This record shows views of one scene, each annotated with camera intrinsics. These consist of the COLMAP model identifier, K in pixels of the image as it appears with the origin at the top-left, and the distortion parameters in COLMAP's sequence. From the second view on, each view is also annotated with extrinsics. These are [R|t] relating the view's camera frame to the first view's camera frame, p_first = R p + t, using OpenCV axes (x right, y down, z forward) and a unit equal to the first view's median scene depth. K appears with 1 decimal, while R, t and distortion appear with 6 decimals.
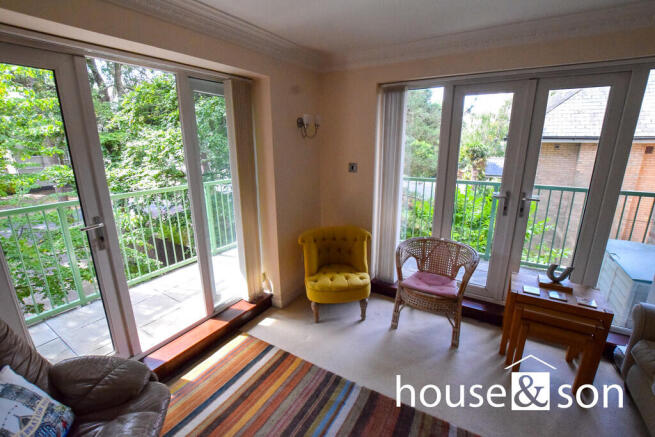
lens RADIAL K [[296.4, 0, 327.5], [0, 296.4, 218.5], [0, 0, 1]] dist [-0.024954, -0.000332]
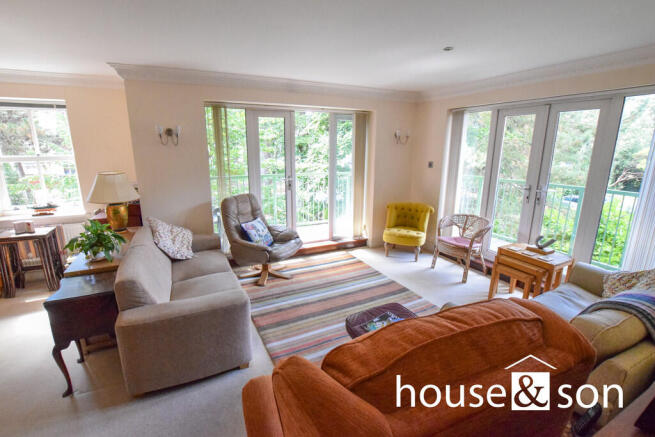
lens RADIAL K [[308.5, 0, 327.5], [0, 308.5, 218.5], [0, 0, 1]] dist [-0.003114, -0.000348]
pose [[0.853348, 0.135990, -0.503294, 0.509000], [-0.148626, 0.988777, 0.015169, 0.164937], [0.499708, 0.061859, 0.863982, -0.644436]]
